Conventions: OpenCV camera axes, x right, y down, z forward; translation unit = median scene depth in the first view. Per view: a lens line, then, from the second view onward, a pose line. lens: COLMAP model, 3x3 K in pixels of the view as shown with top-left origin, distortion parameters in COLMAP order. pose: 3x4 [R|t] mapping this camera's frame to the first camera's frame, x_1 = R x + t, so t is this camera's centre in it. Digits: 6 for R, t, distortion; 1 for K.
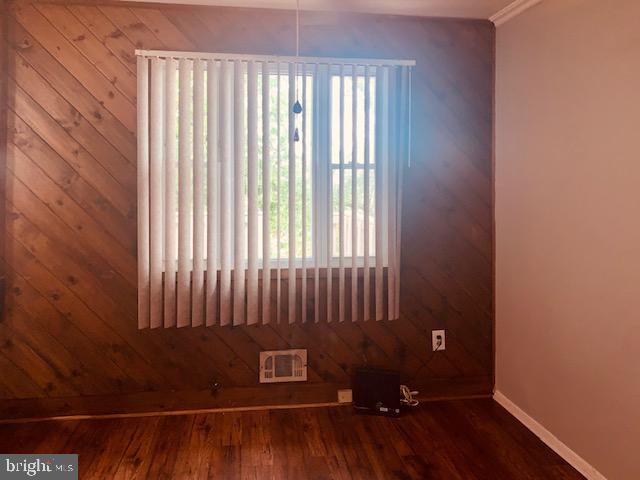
lens RADIAL K [[565.4, 0, 318.5], [0, 565.4, 173.0], [0, 0, 1]] dist [0.076675, -0.108831]
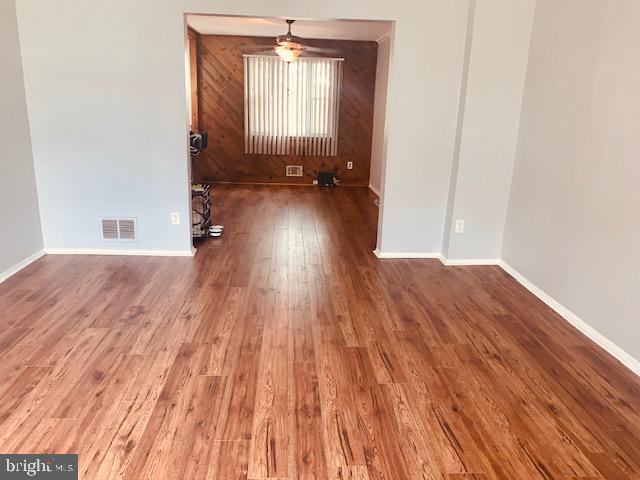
lens RADIAL K [[484.0, 0, 320.0], [0, 484.0, 240.0], [0, 0, 1]] dist [0.067252, -0.136526]
pose [[0.996832, 0.045719, -0.065084, 0.249261], [-0.026021, 0.960713, 0.276323, -0.008033], [0.075161, -0.273754, 0.958859, -1.474425]]
